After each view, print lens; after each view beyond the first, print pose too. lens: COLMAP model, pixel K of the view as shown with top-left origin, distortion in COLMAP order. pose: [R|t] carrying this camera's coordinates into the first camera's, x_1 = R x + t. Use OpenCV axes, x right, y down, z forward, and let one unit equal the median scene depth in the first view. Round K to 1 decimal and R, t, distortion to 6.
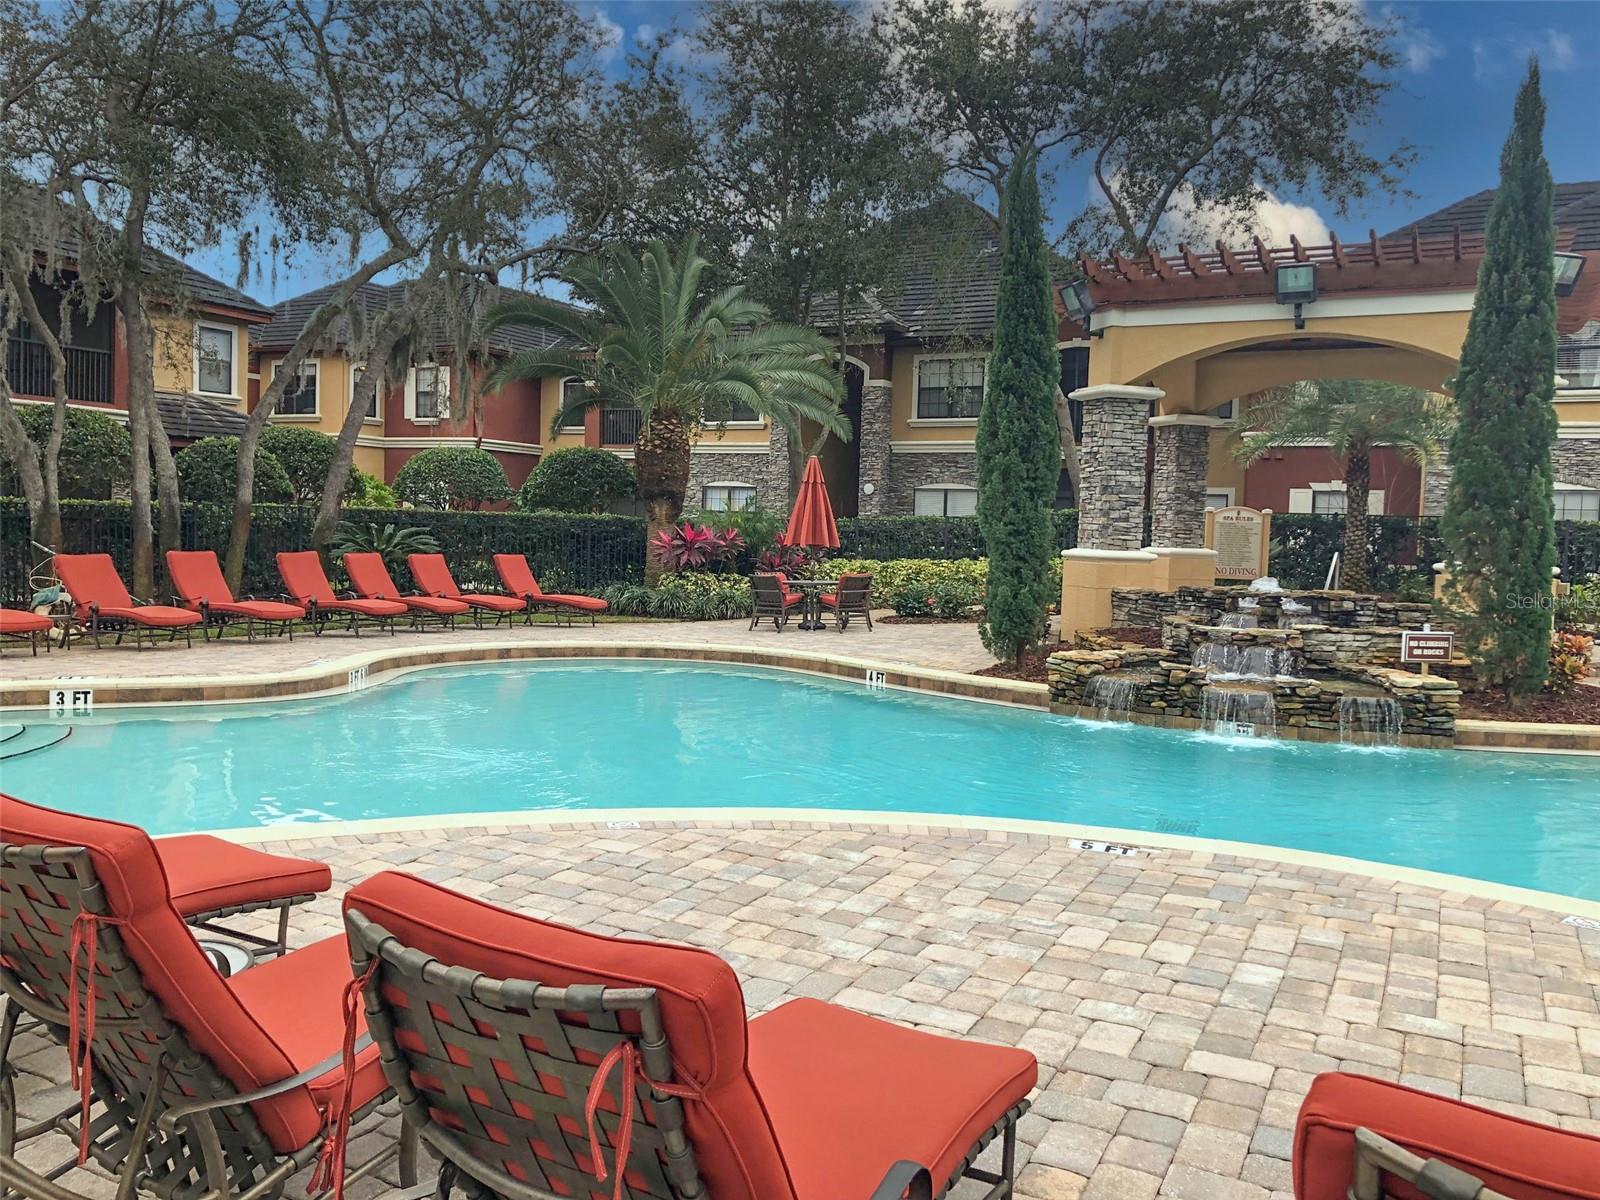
lens RADIAL K [[1281.1, 0, 800.0], [0, 1281.1, 600.0], [0, 0, 1]] dist [0.026005, -0.007924]
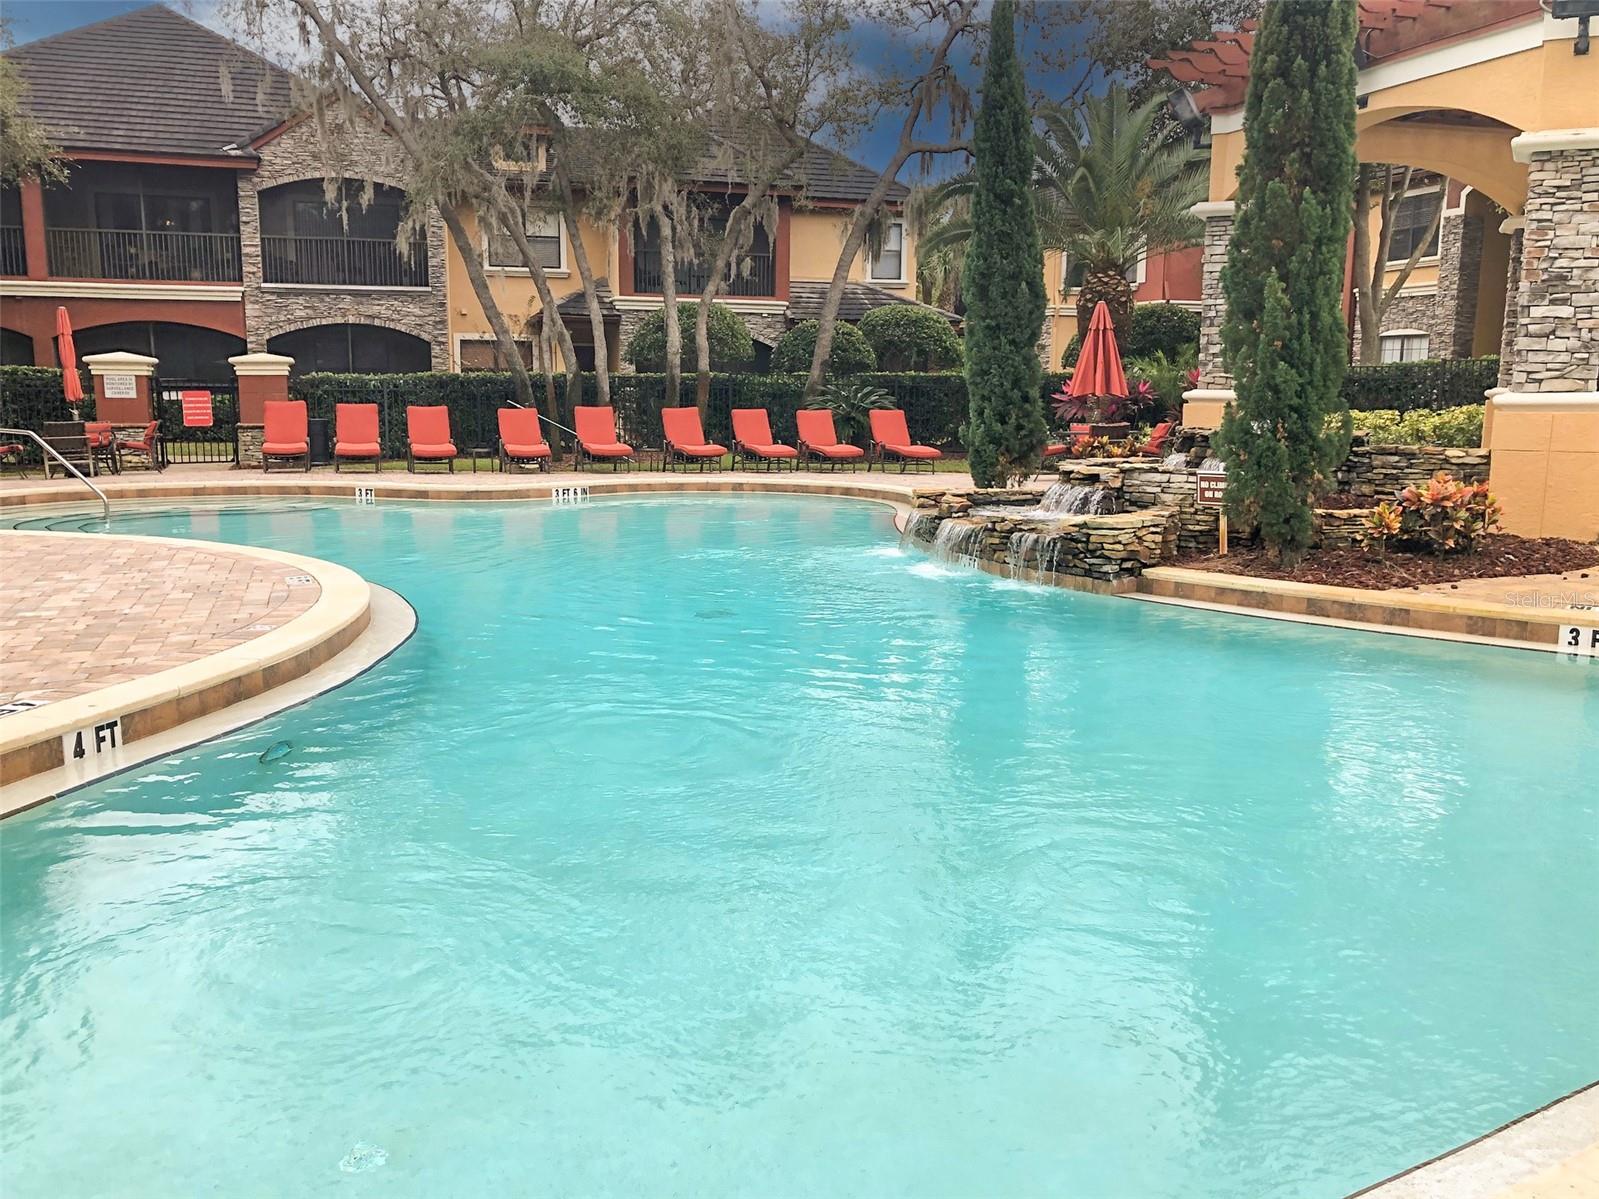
lens RADIAL K [[1298.1, 0, 799.5], [0, 1298.1, 599.5], [0, 0, 1]] dist [0.062460, -0.083601]
pose [[0.720881, 0.087019, -0.687574, 0.792002], [-0.021760, 0.994439, 0.103041, 0.023092], [0.692717, -0.059319, 0.718766, 0.150286]]
